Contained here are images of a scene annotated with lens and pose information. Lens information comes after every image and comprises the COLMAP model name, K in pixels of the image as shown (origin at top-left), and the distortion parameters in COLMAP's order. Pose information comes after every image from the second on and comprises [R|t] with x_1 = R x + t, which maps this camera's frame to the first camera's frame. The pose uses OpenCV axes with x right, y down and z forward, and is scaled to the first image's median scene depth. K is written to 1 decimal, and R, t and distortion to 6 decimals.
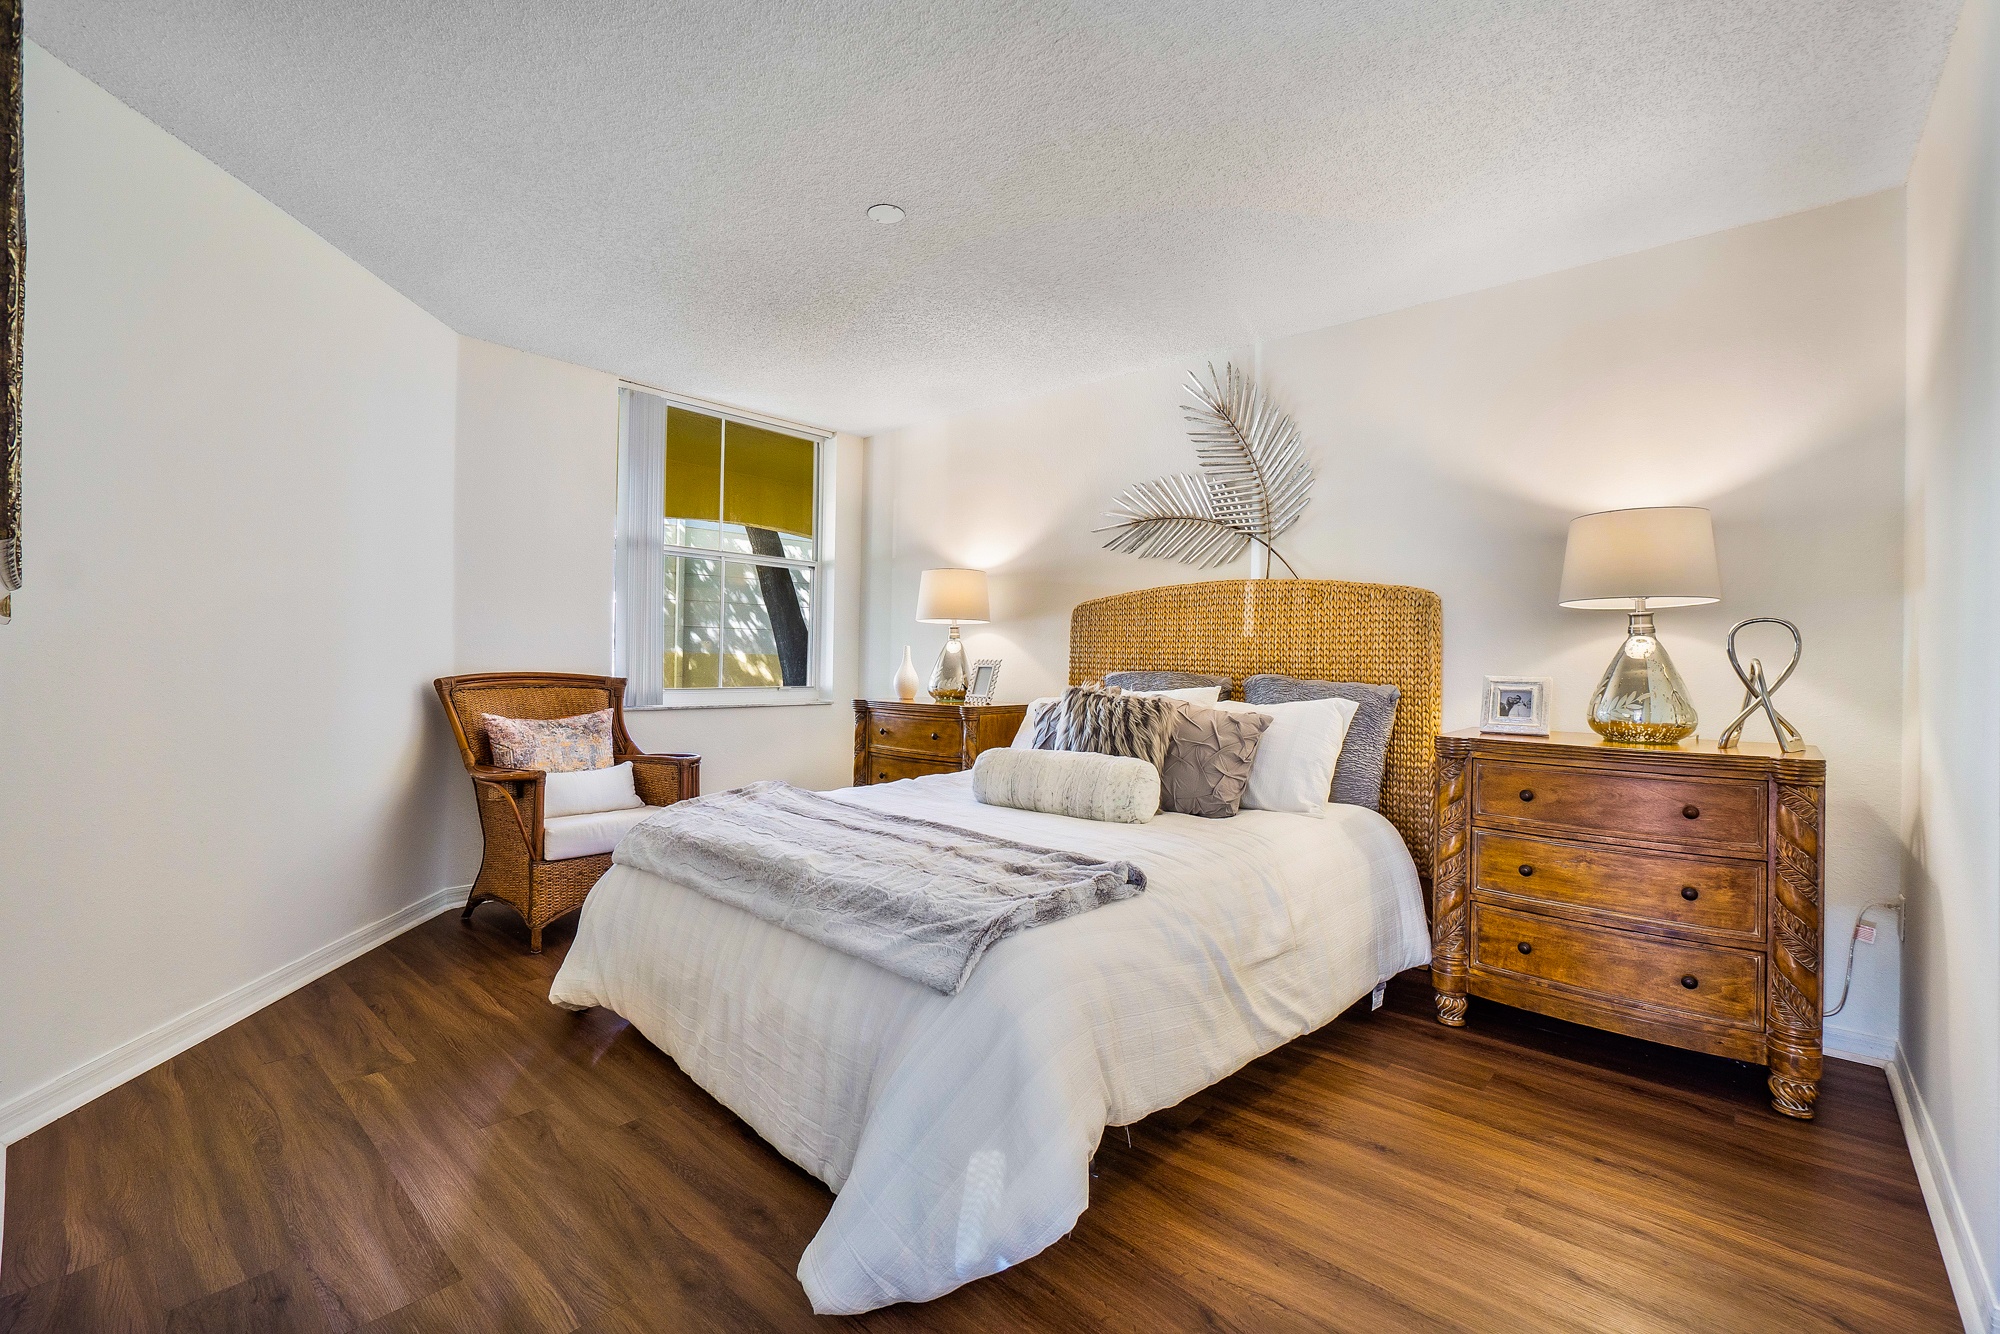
lens RADIAL K [[865.0, 0, 991.0], [0, 865.0, 662.4], [0, 0, 1]] dist [-0.003676, 0.000241]
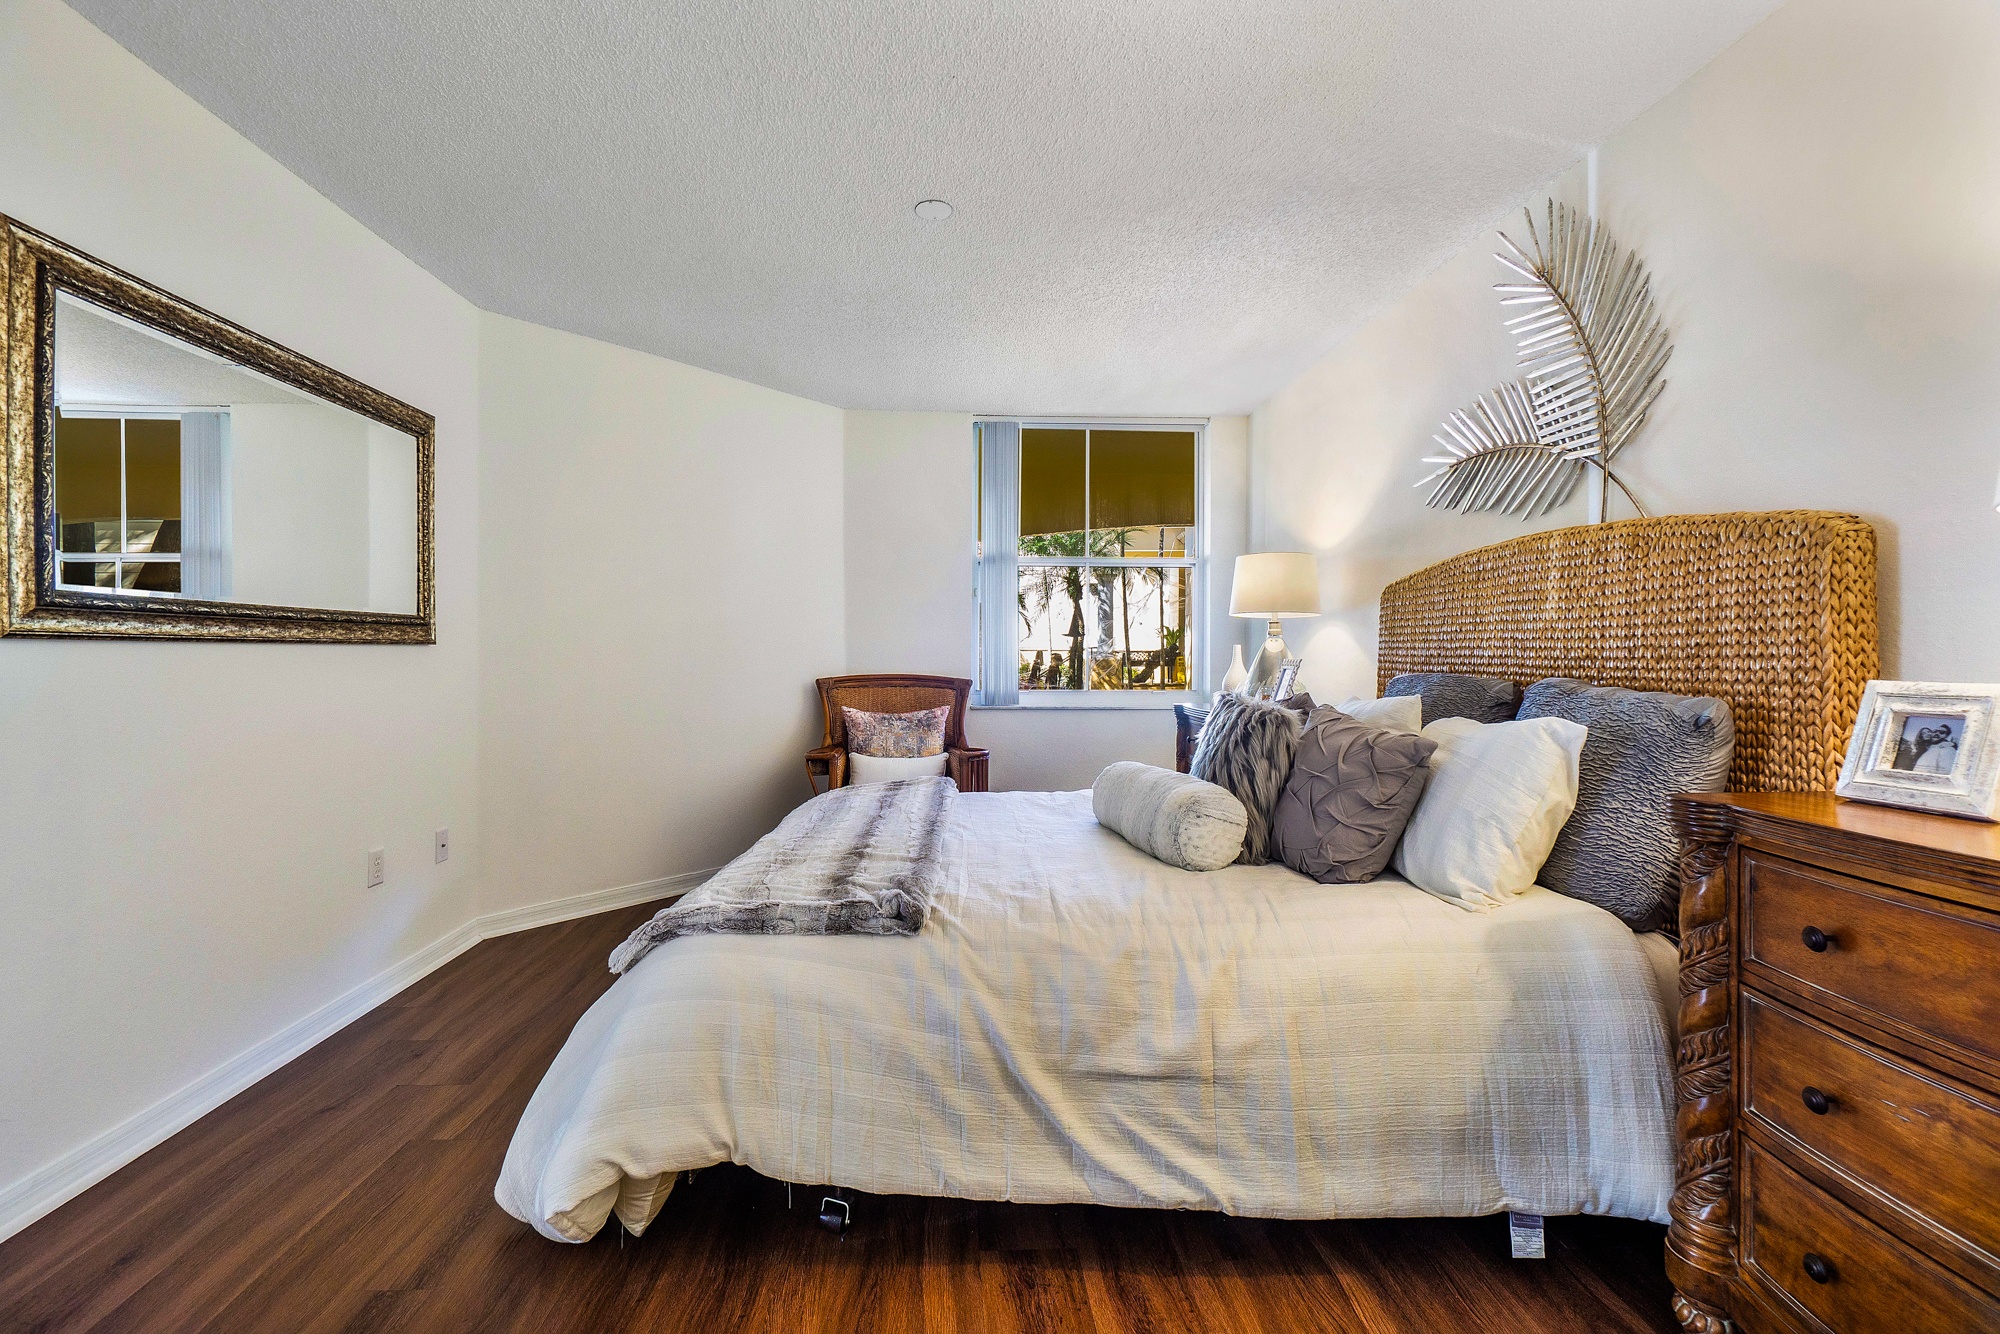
lens RADIAL K [[865.0, 0, 990.0], [0, 865.0, 662.9], [0, 0, 1]] dist [-0.003676, 0.000241]
pose [[0.701910, -0.007756, -0.712223, 0.559871], [0.002928, 0.999964, -0.008003, 0.007583], [0.712260, 0.003532, 0.701907, 0.314534]]
